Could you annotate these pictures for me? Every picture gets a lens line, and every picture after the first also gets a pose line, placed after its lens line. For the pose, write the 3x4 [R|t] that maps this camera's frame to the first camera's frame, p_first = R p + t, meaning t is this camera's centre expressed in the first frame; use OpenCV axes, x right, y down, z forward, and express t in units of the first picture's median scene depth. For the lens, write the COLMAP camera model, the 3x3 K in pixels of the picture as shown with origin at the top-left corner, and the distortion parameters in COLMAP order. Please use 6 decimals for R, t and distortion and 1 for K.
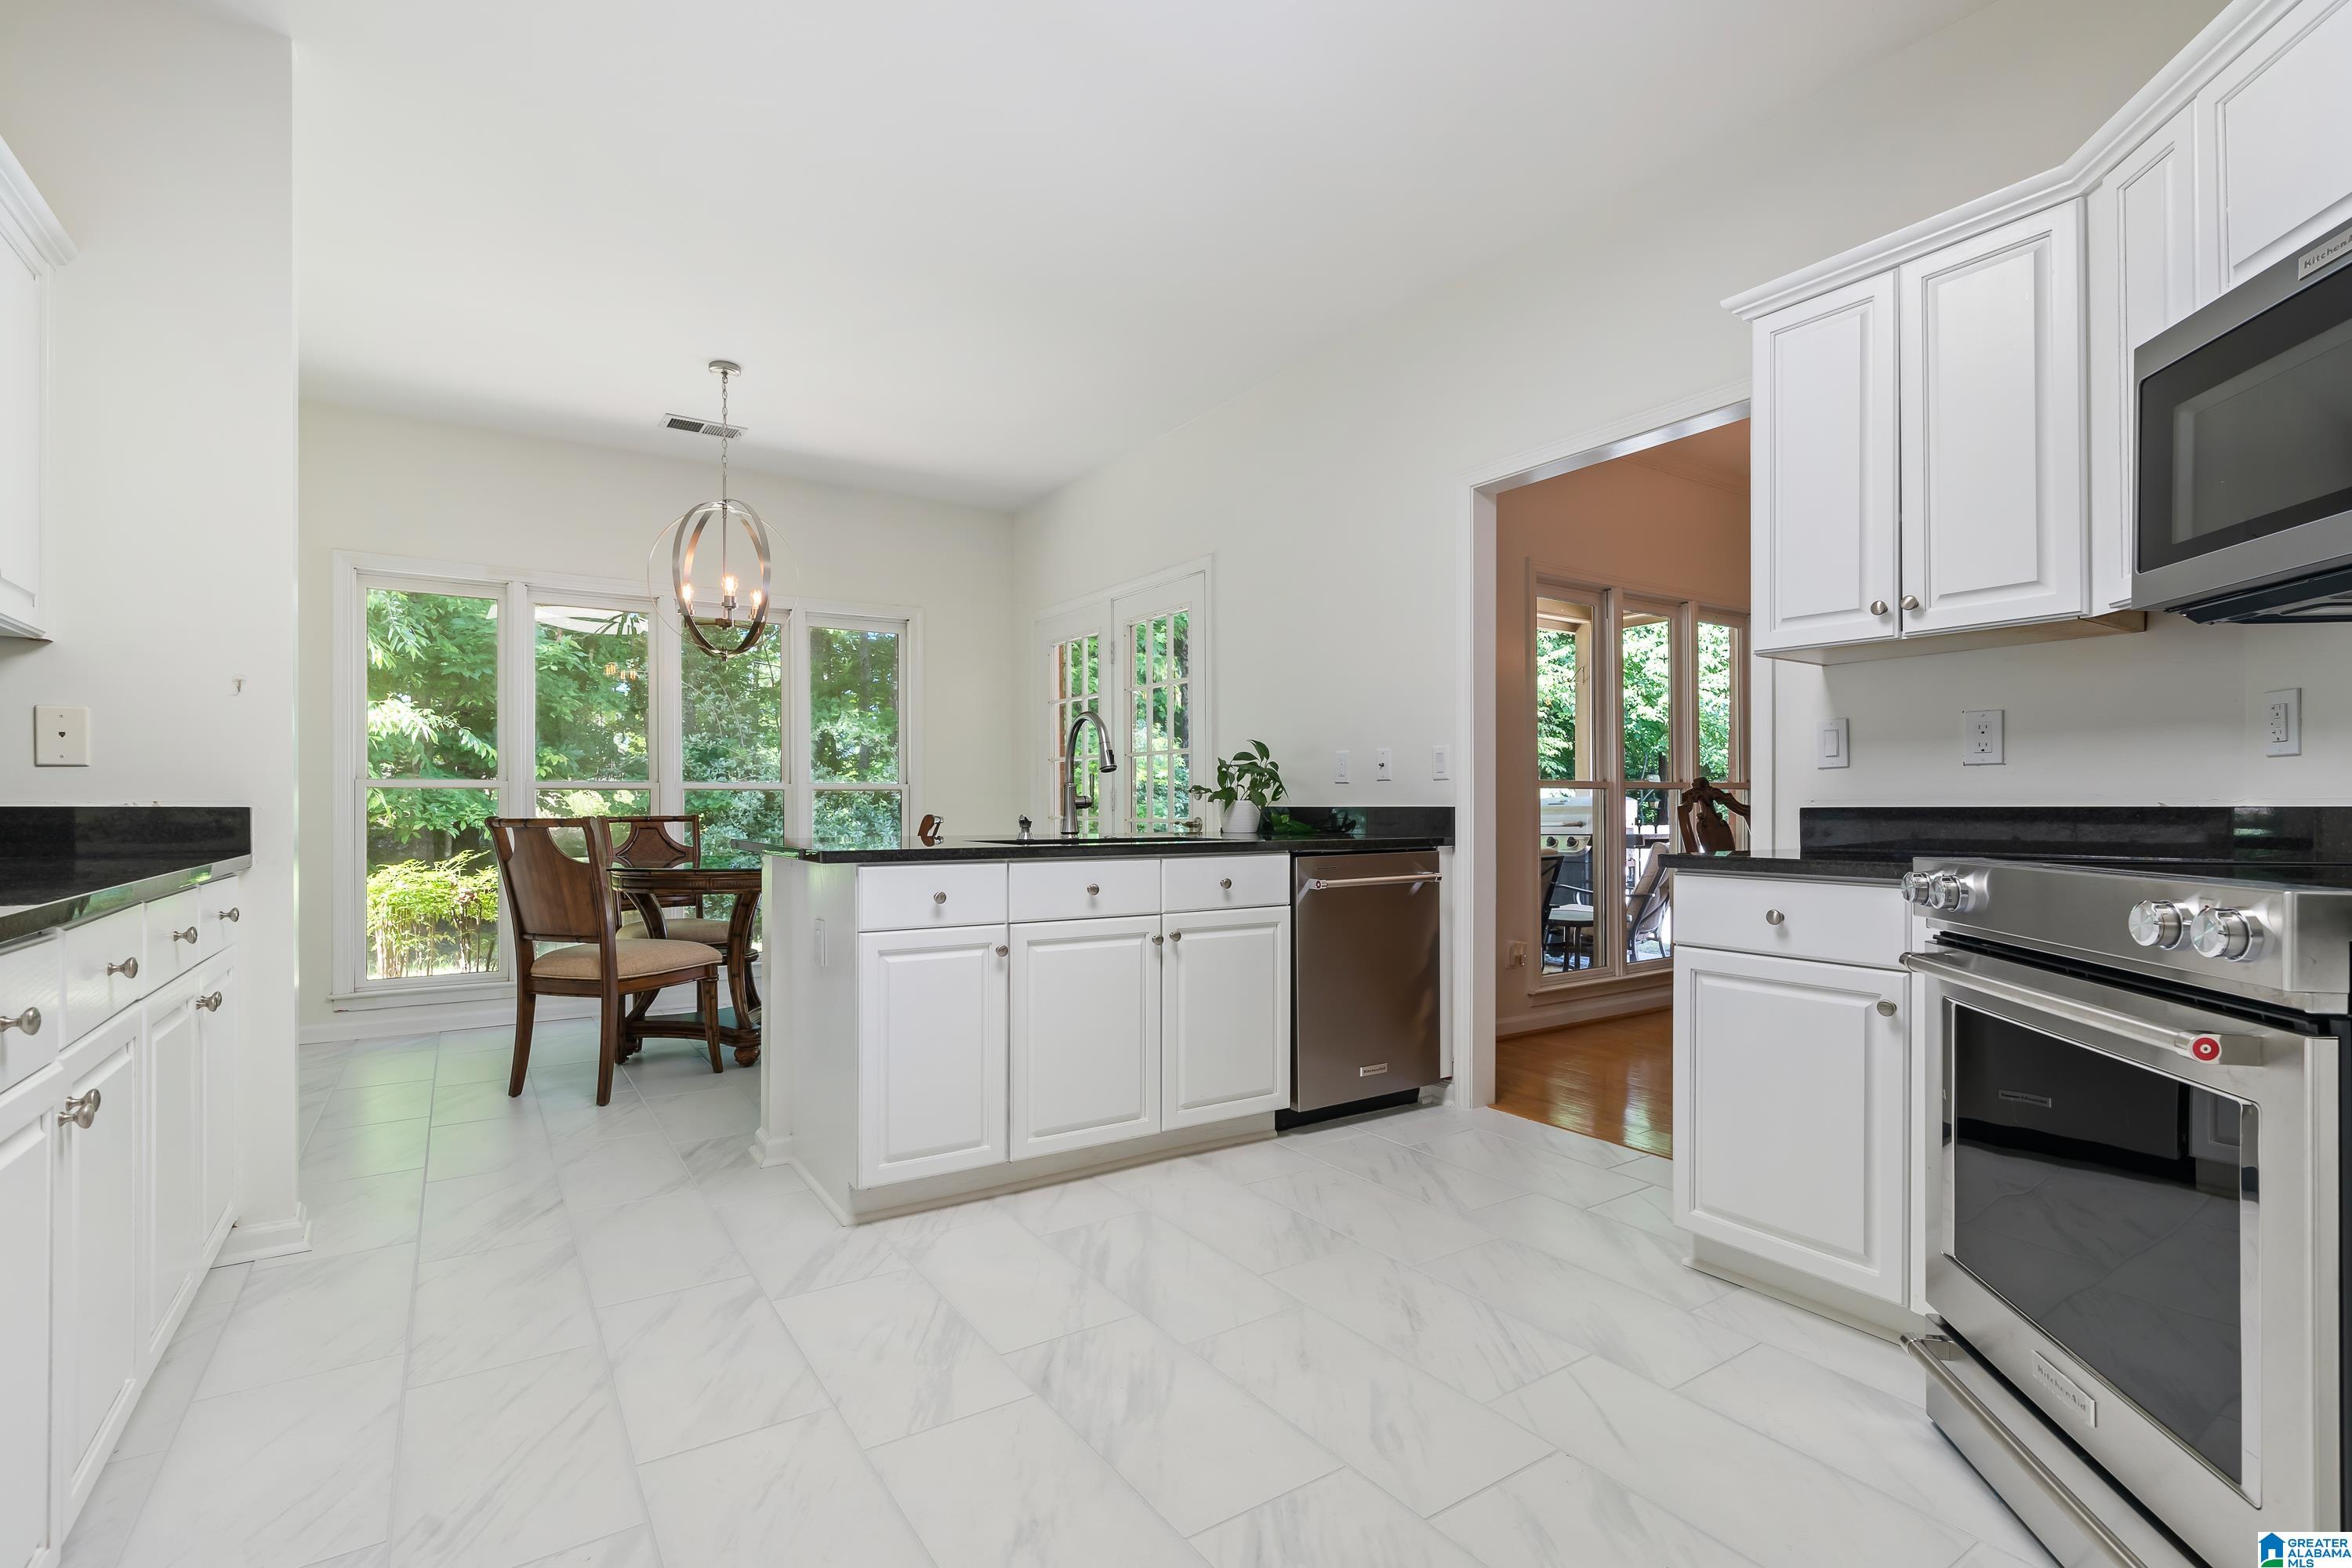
lens RADIAL K [[1076.3, 0, 1164.1], [0, 1076.3, 807.1], [0, 0, 1]] dist [-0.007122, 0.002444]
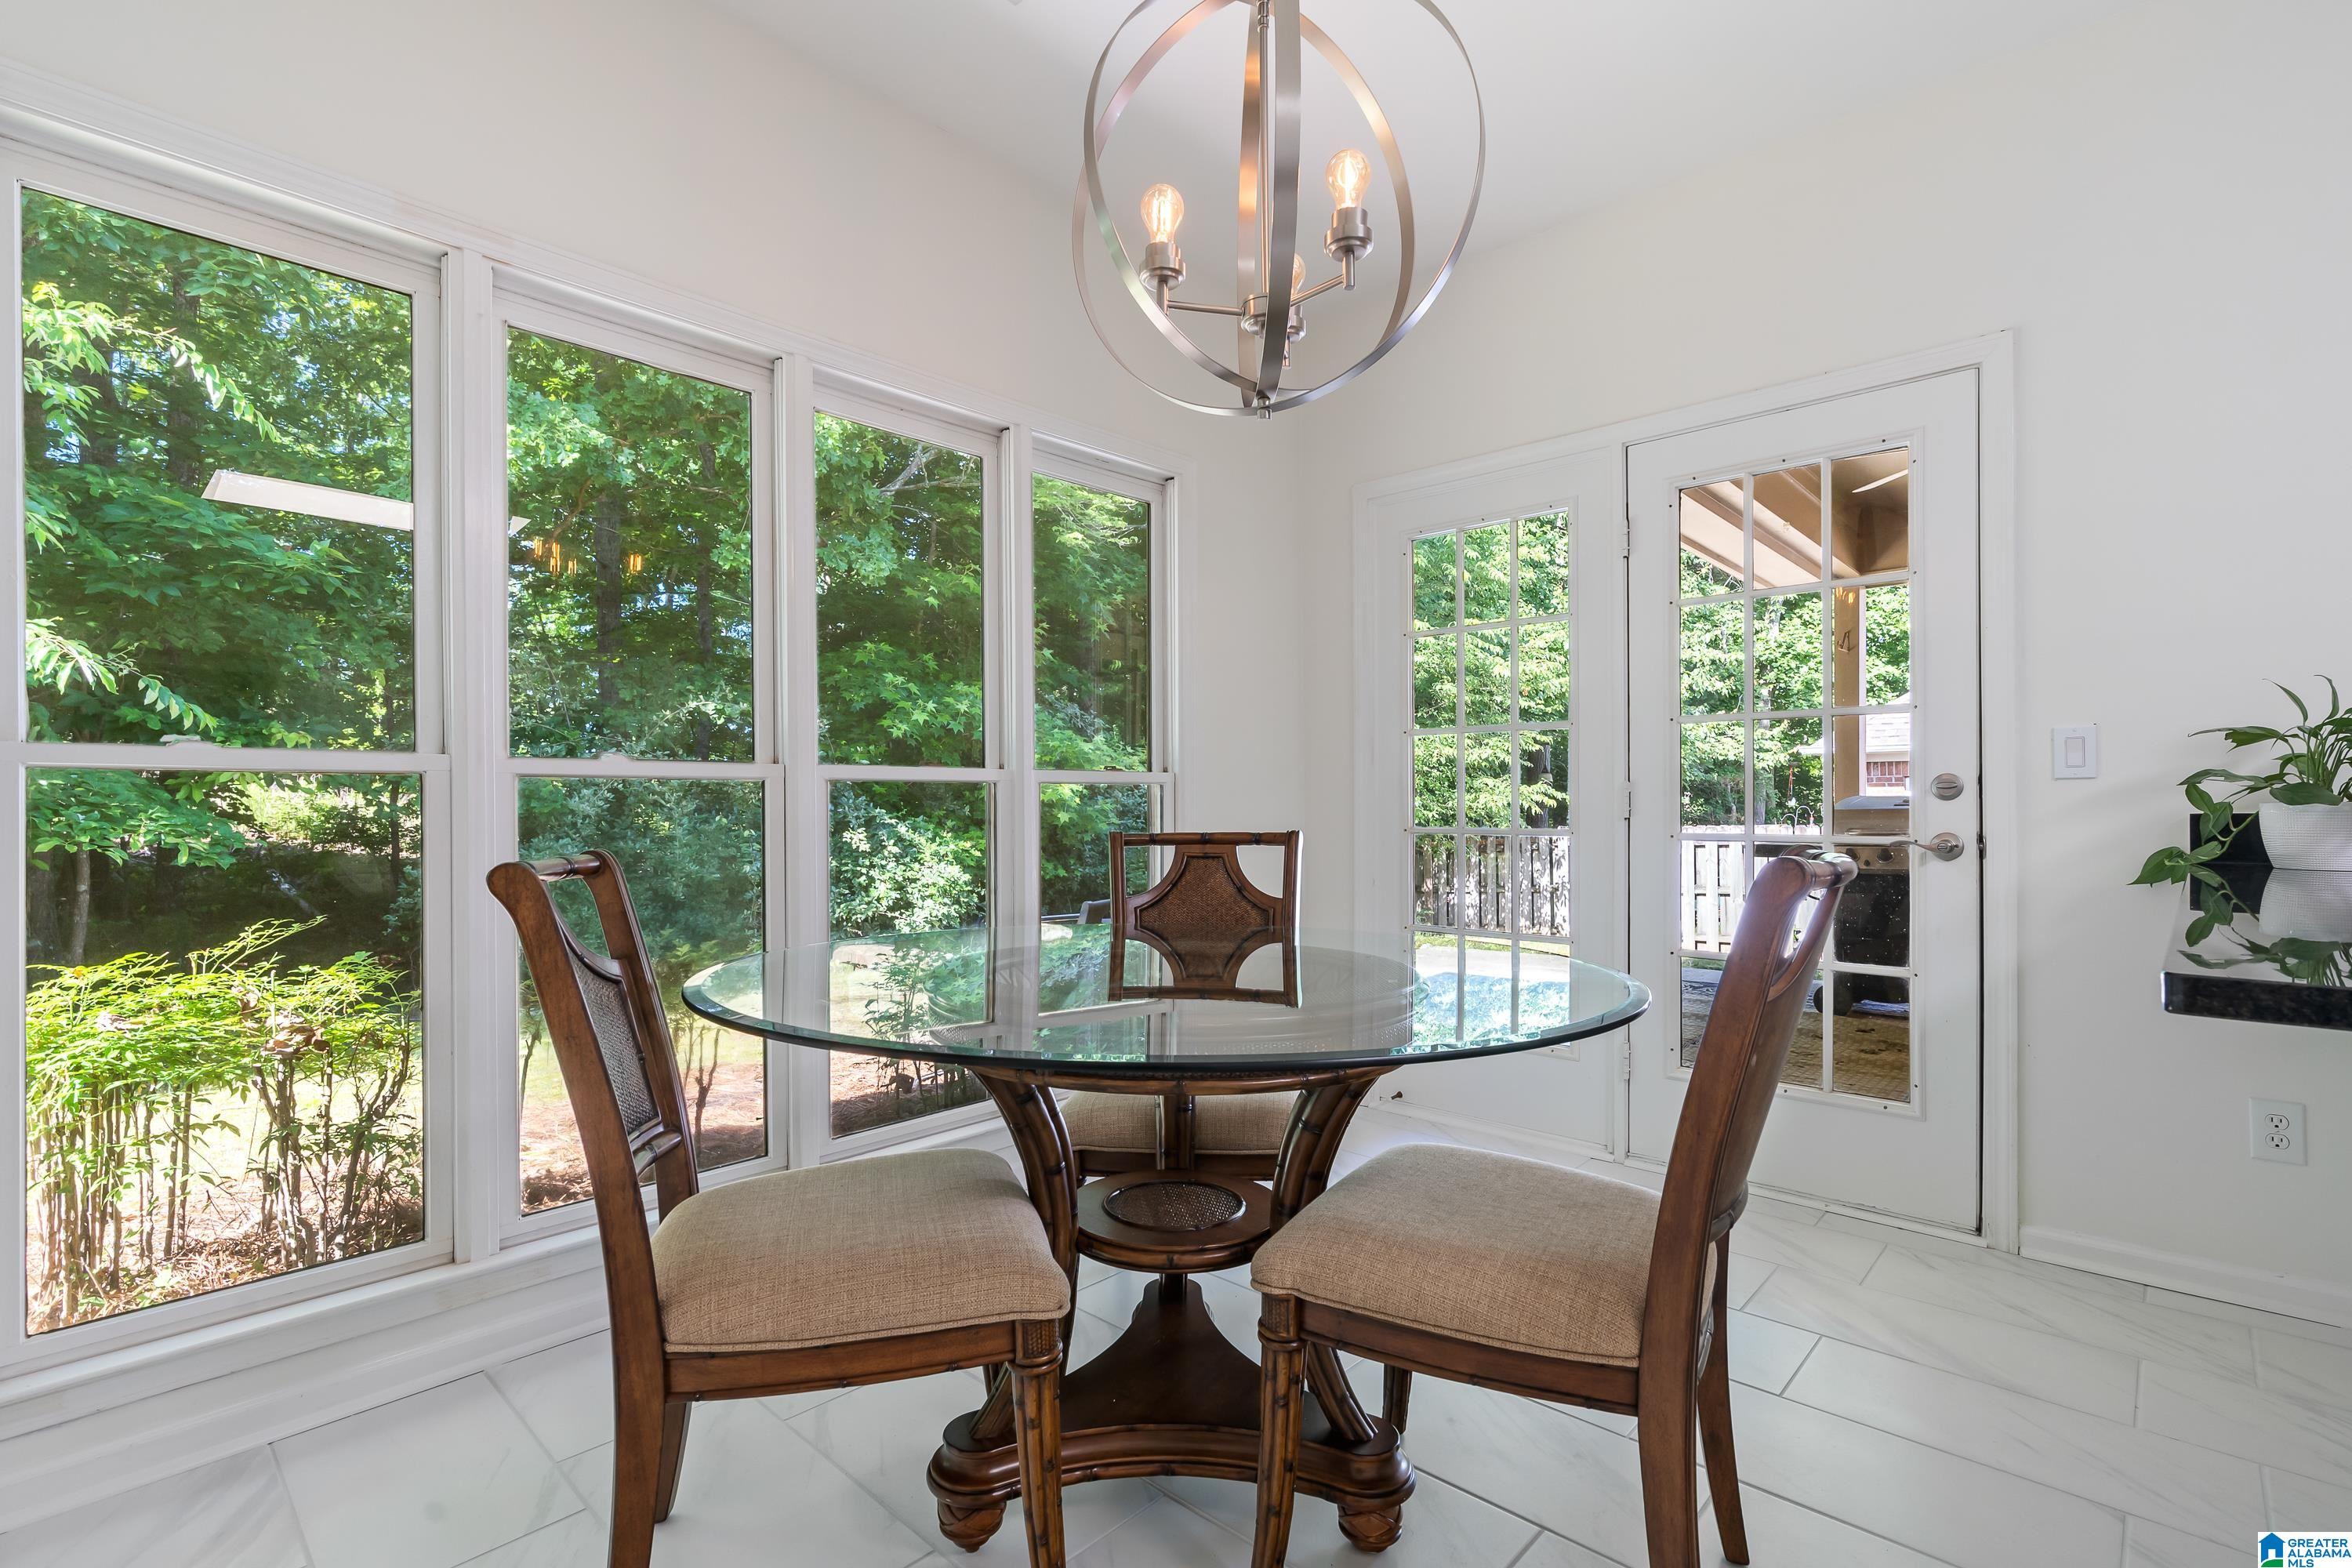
lens RADIAL K [[1076.3, 0, 1172.4], [0, 1076.3, 792.5], [0, 0, 1]] dist [-0.007122, 0.002444]
pose [[0.971672, 0.004113, 0.236296, -0.560553], [-0.001162, 0.999920, -0.012627, -0.010127], [-0.236329, 0.011994, 0.971599, 0.690994]]
